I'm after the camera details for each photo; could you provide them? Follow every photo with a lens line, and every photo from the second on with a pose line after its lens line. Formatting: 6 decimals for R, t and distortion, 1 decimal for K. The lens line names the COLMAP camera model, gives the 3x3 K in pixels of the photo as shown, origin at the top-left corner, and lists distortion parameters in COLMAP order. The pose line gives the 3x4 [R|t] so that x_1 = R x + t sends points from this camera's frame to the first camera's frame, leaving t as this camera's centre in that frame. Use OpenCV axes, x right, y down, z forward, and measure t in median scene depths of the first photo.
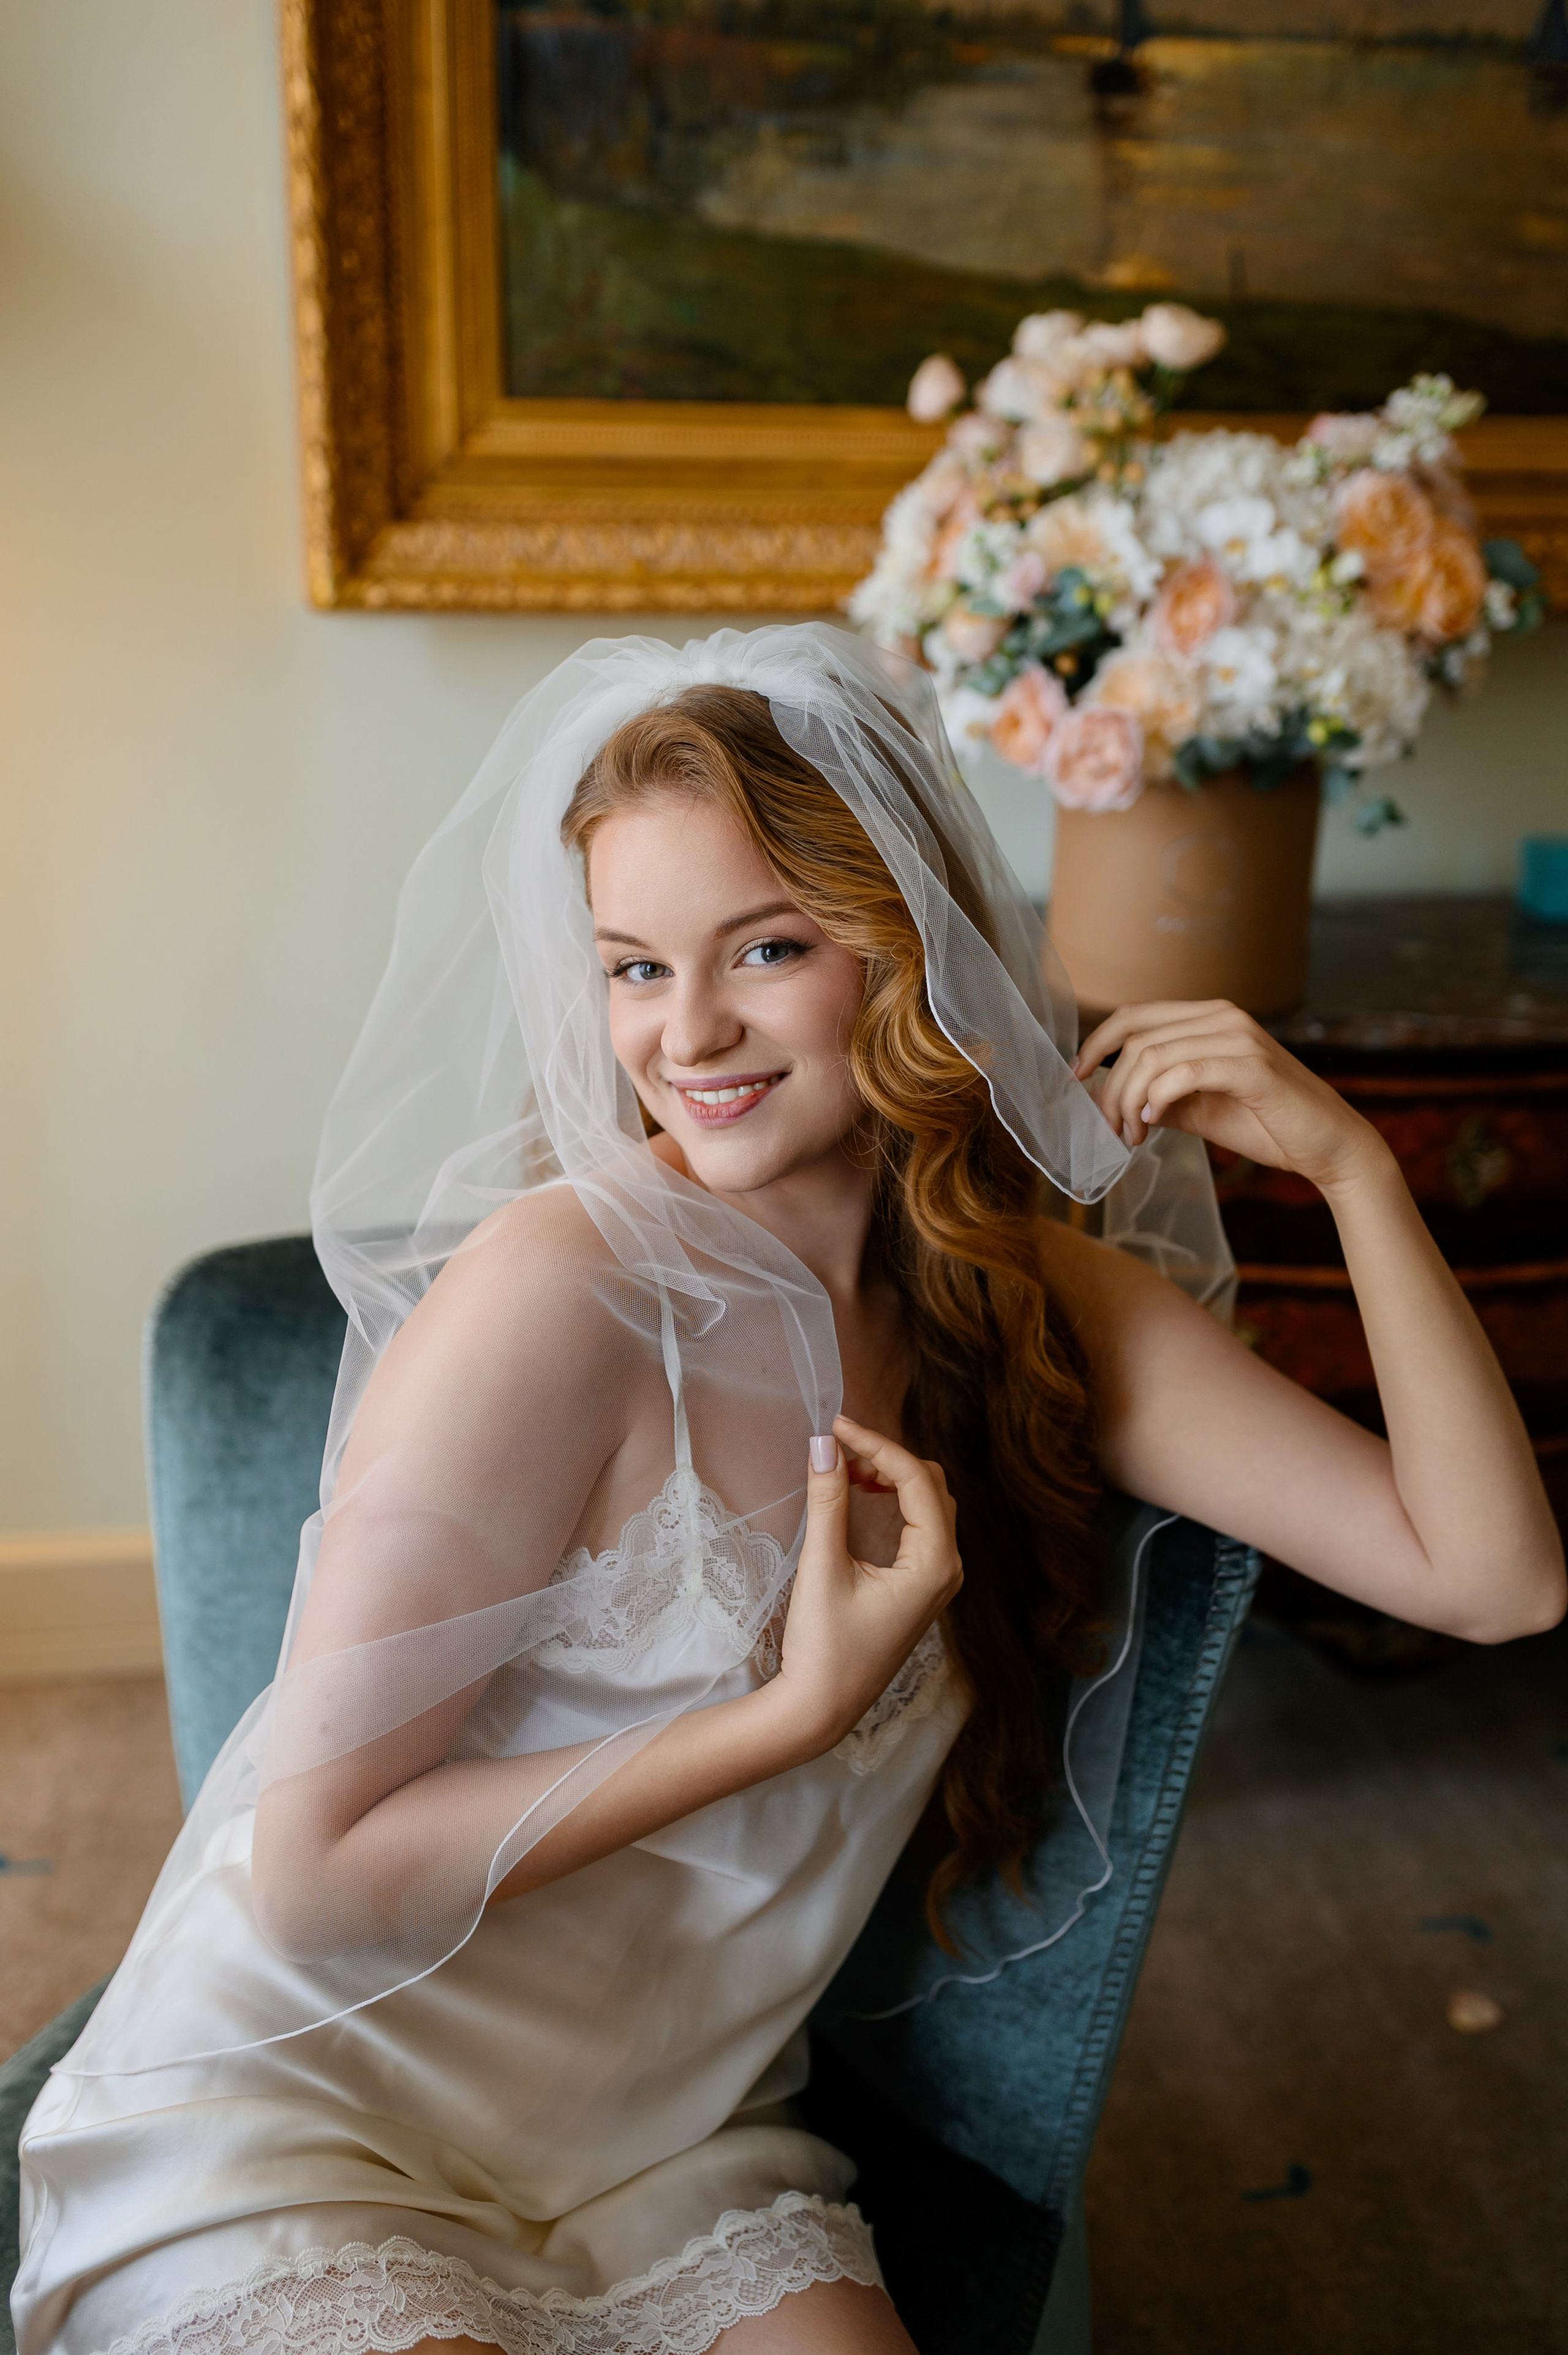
lens RADIAL K [[2253.3, 0, 784.0], [0, 2253.3, 1177.5], [0, 0, 1]] dist [-0.000926, -0.000325]
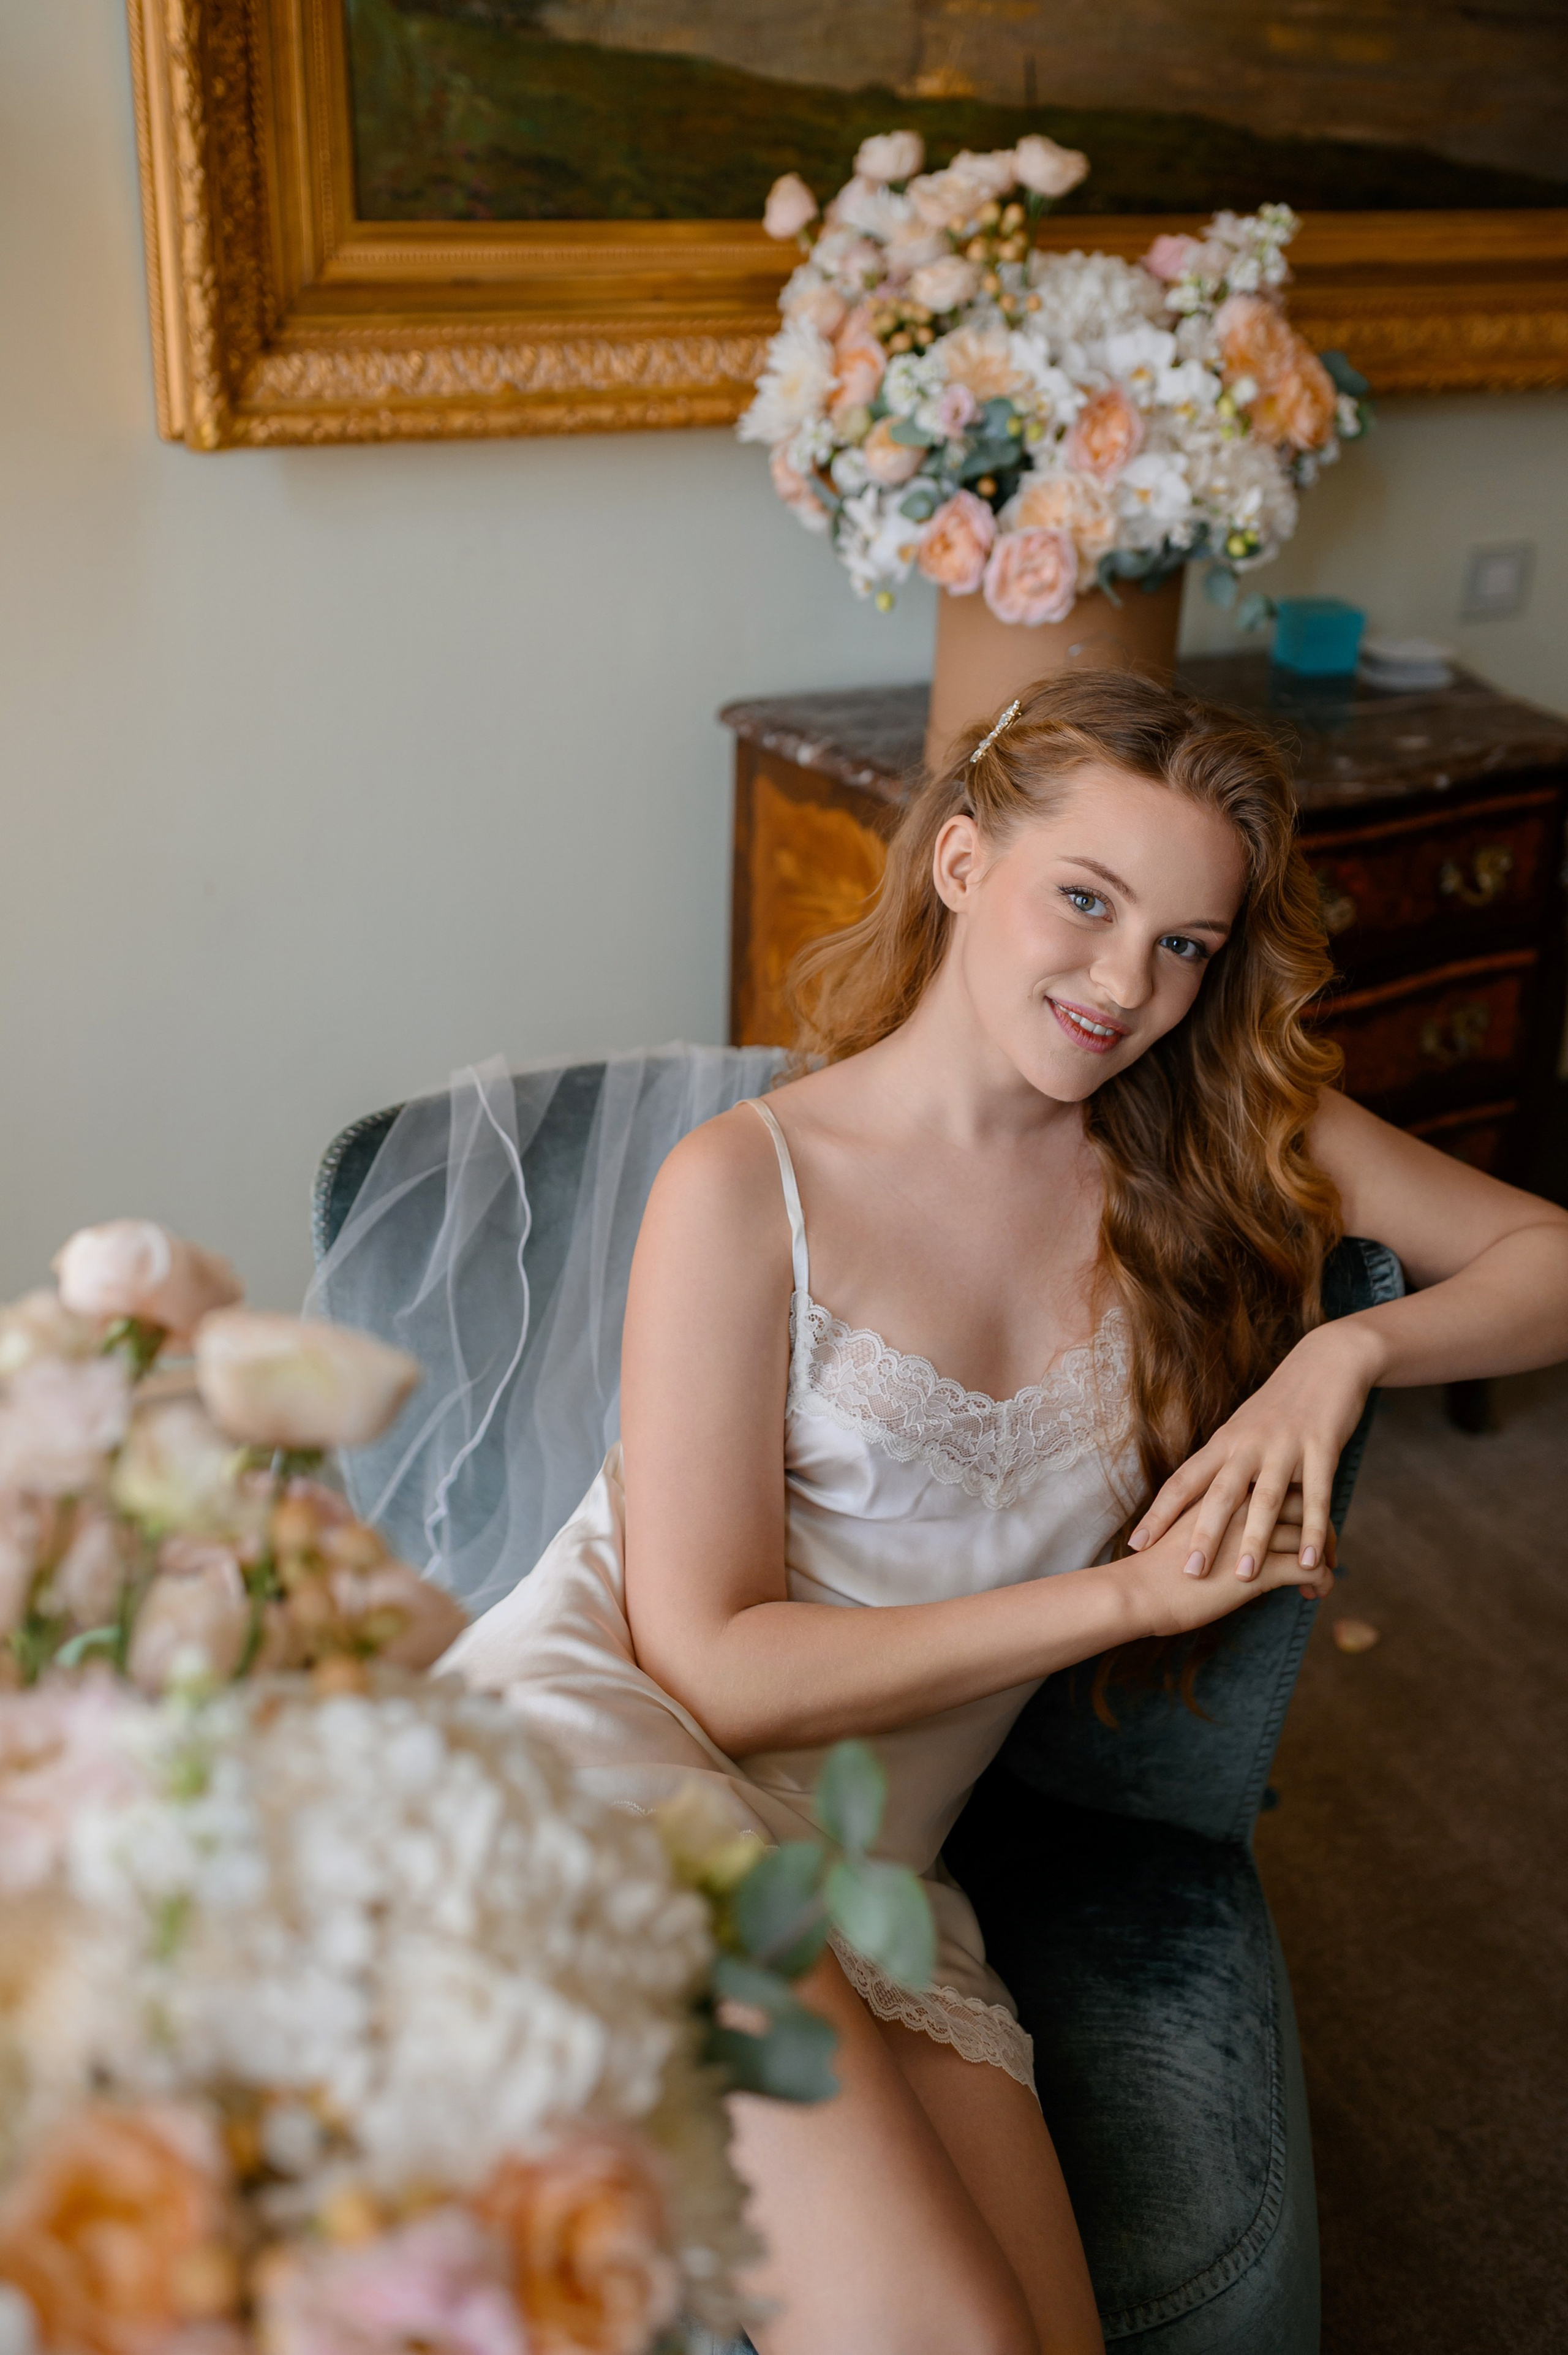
lens RADIAL K [[2350.2, 0, 787.6], [0, 2350.2, 1116.0], [0, 0, 1]] dist [-0.004441, 0.006724]
pose [[0.960477, -0.113368, 0.254228, -0.277070], [0.088710, 0.990350, 0.106480, -0.055995], [-0.263846, -0.079718, 0.961265, -0.076501]]
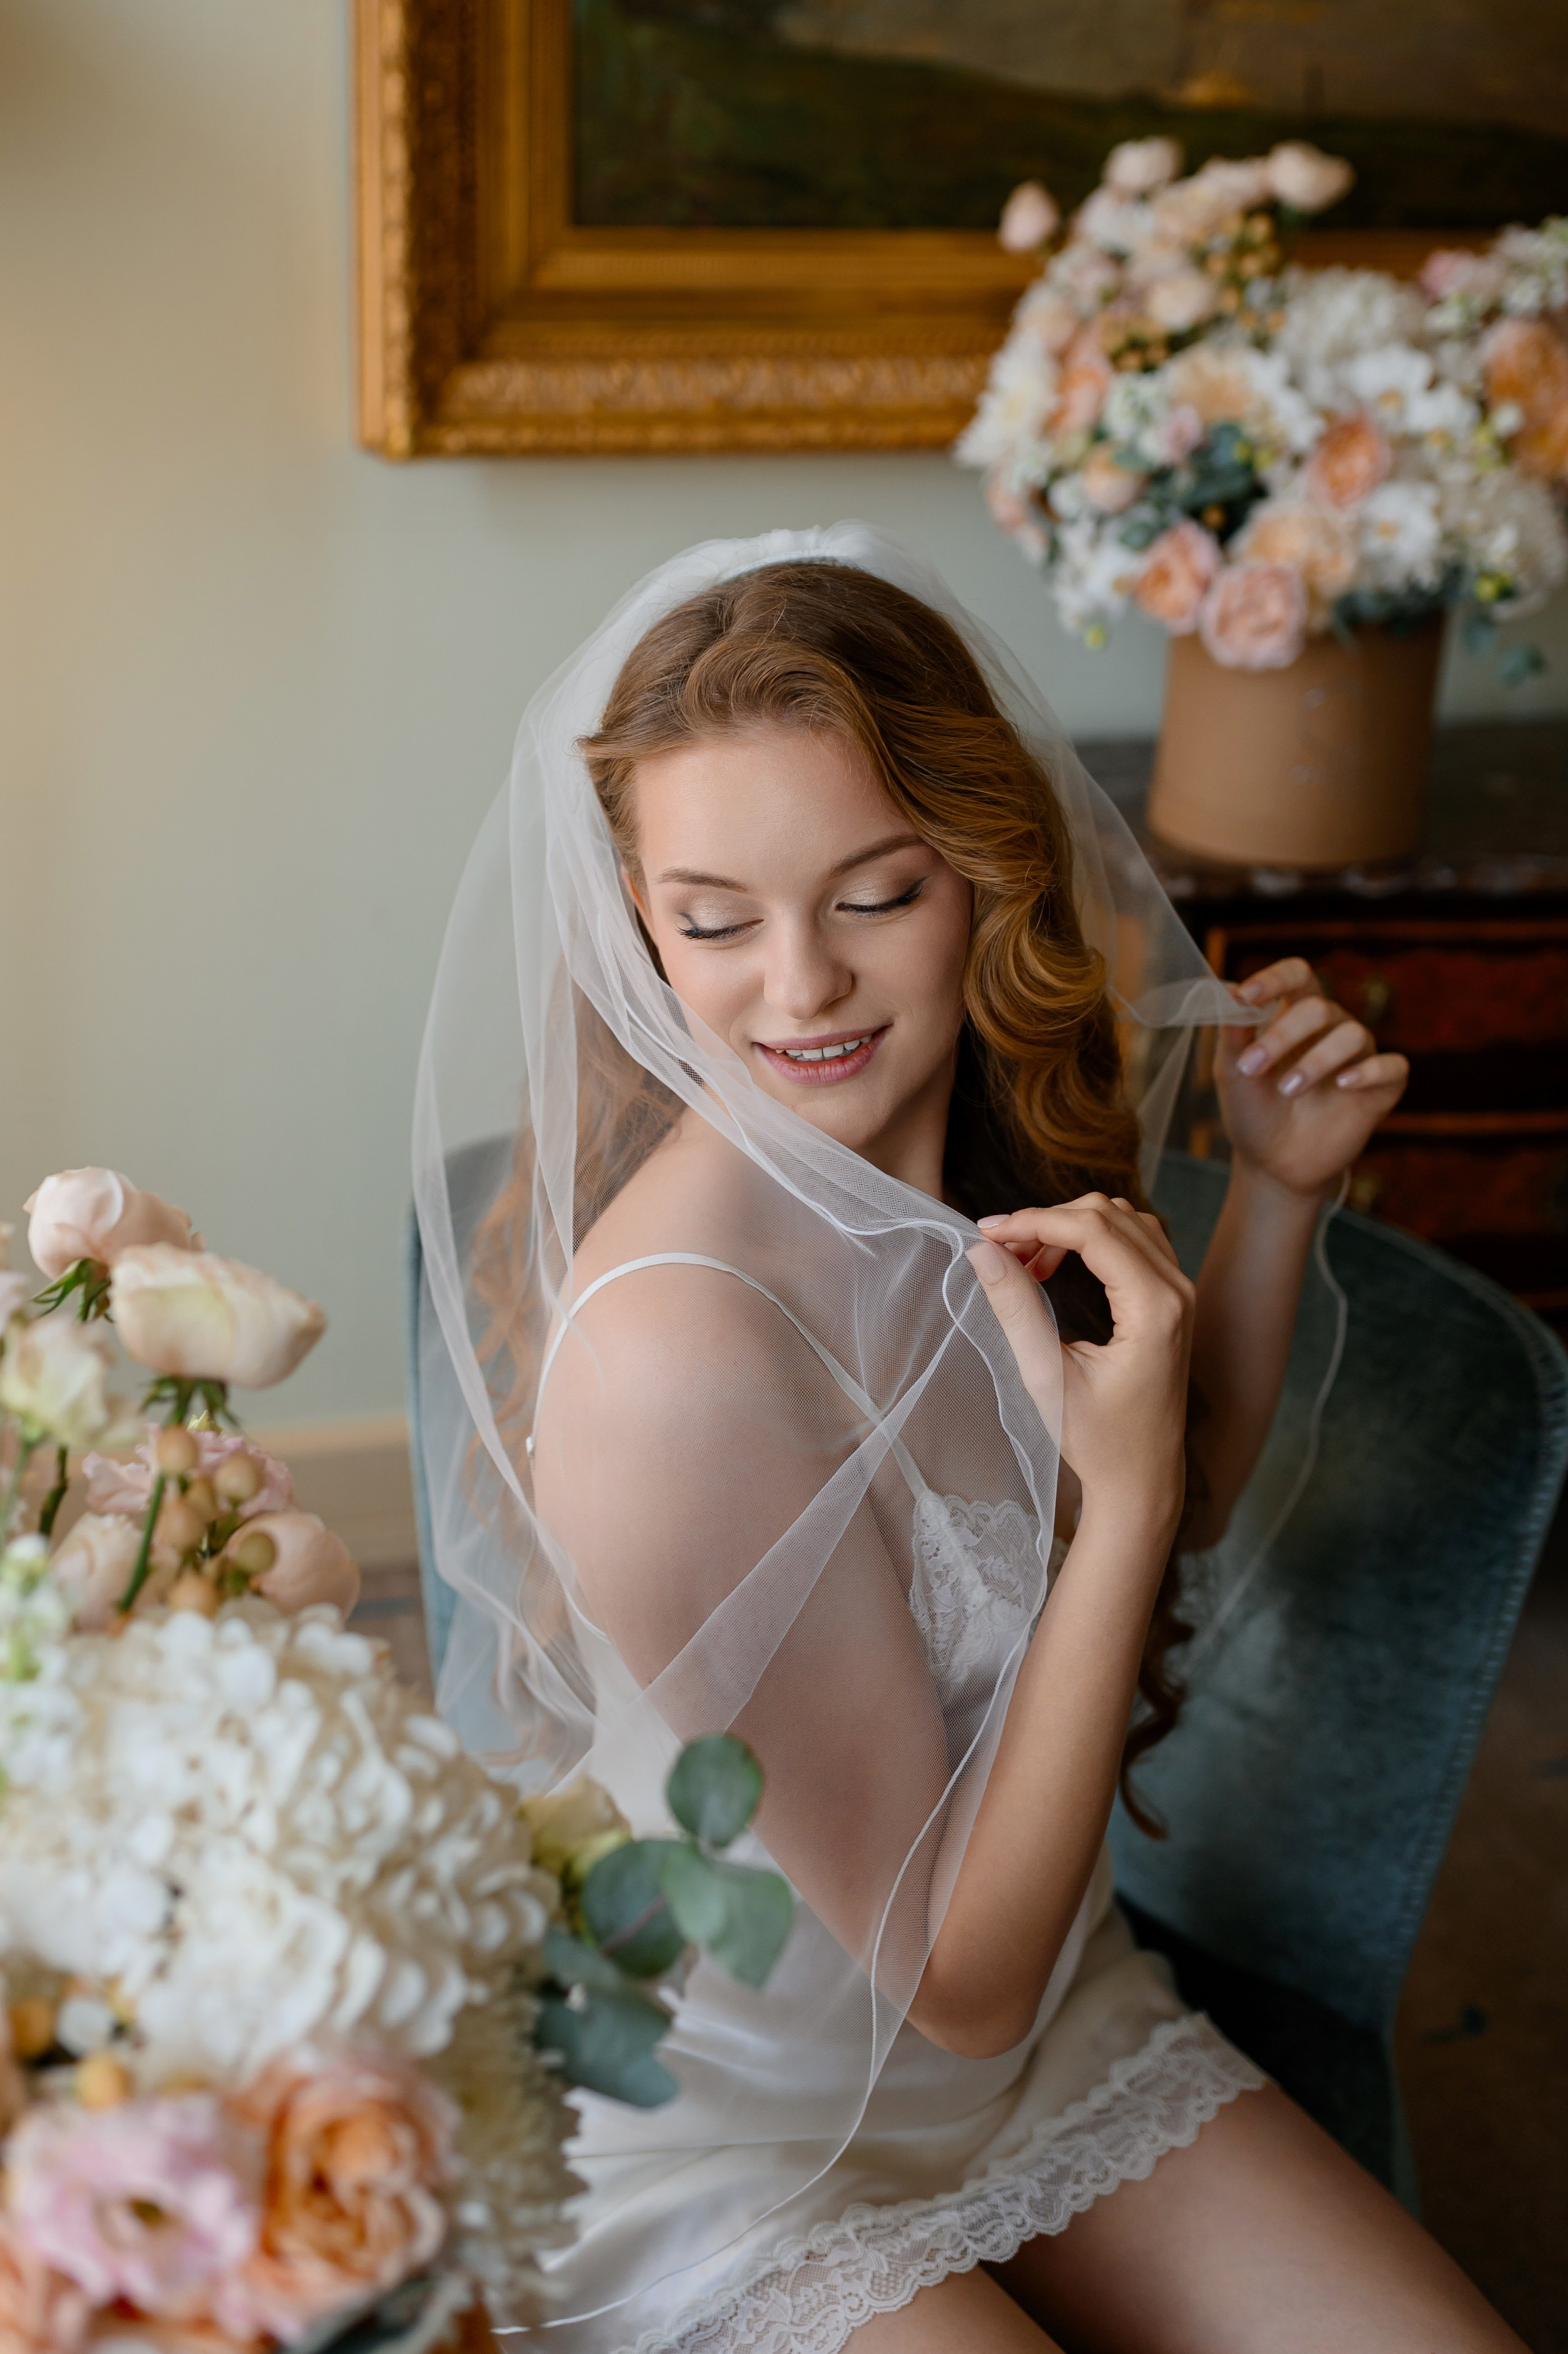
lens RADIAL K [[2676.4, 0, 681.0], [0, 2676.4, 1055.4], [0, 0, 1]] dist [-0.001182, 0.000677]
pose [[0.995070, -0.035799, 0.092485, -0.216925], [0.033456, 0.999082, 0.026768, -0.030170], [-0.093358, -0.023542, 0.995354, -0.146216]]
